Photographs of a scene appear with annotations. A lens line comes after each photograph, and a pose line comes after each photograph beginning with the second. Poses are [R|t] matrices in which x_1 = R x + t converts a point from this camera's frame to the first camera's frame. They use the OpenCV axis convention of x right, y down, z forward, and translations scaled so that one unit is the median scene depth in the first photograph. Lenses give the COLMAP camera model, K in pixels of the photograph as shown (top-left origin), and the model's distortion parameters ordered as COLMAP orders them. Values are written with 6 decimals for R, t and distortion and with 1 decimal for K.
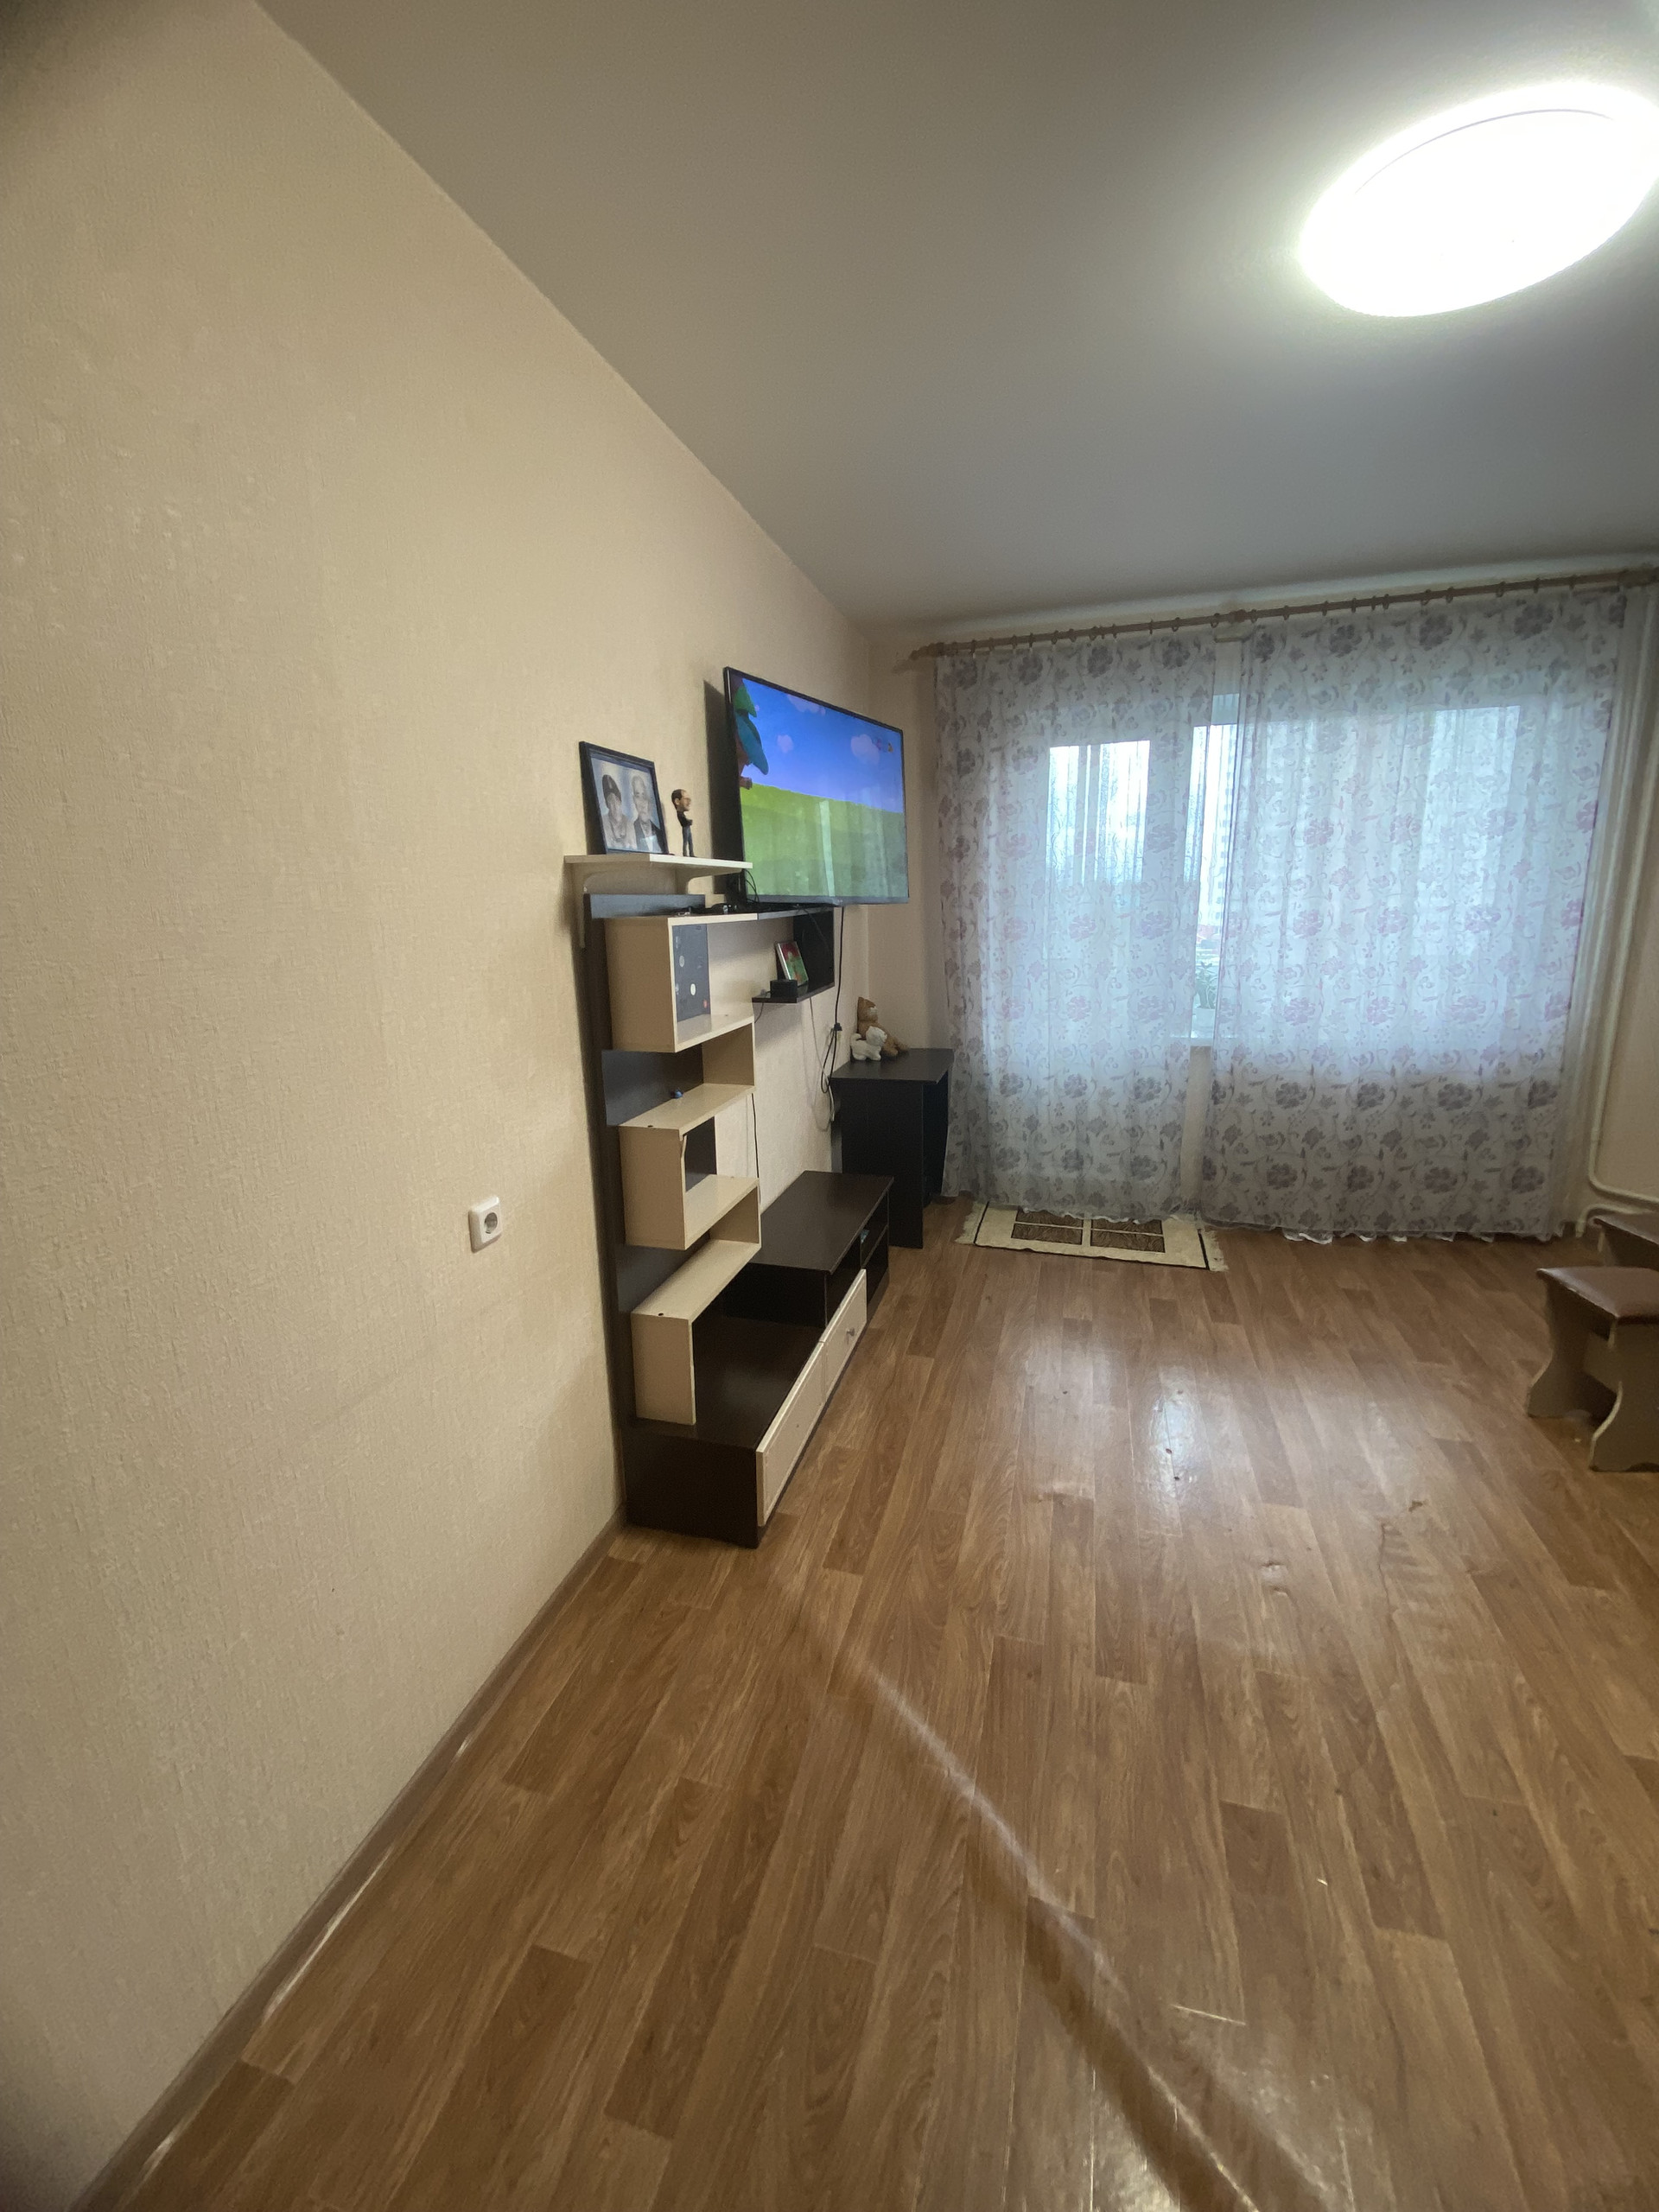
lens RADIAL K [[892.3, 0, 815.1], [0, 892.3, 1103.8], [0, 0, 1]] dist [0.014079, -0.016662]
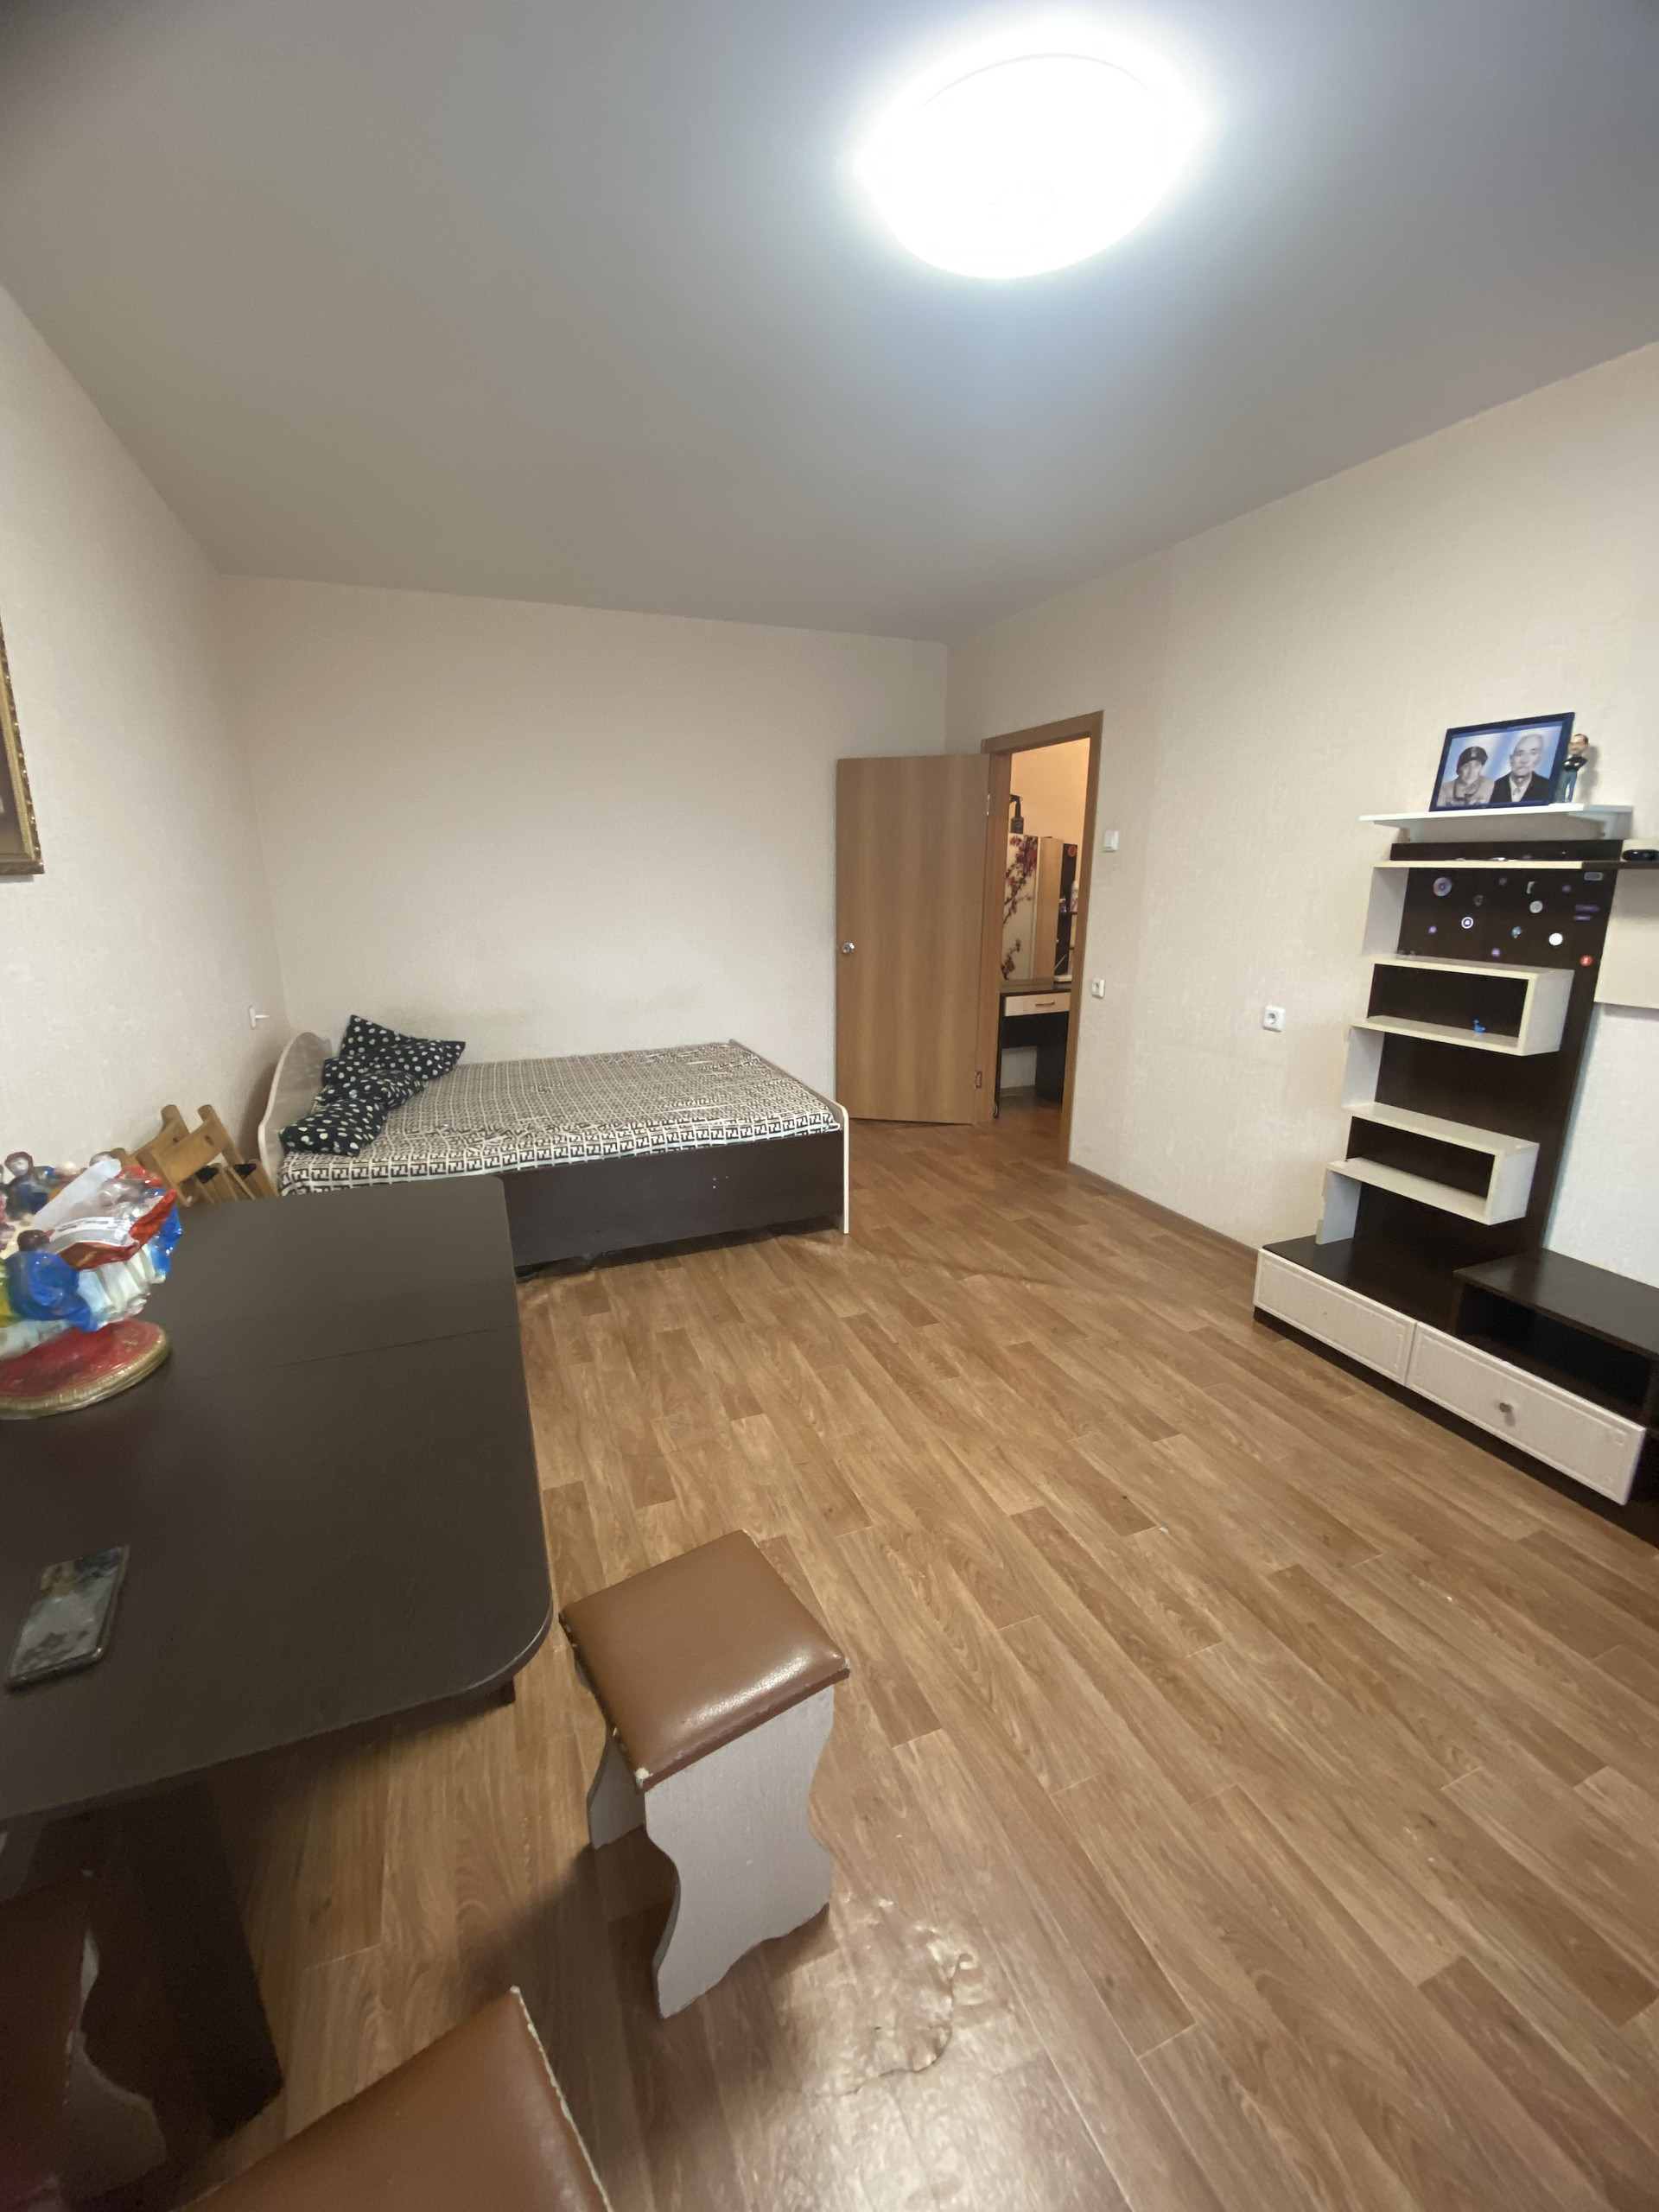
lens RADIAL K [[893.4, 0, 824.1], [0, 893.4, 1102.4], [0, 0, 1]] dist [0.028999, -0.025349]
pose [[-0.781777, 0.181595, -0.596530, 1.490048], [-0.125057, 0.891558, 0.435299, -0.402927], [0.610889, 0.414907, -0.674289, 1.688023]]
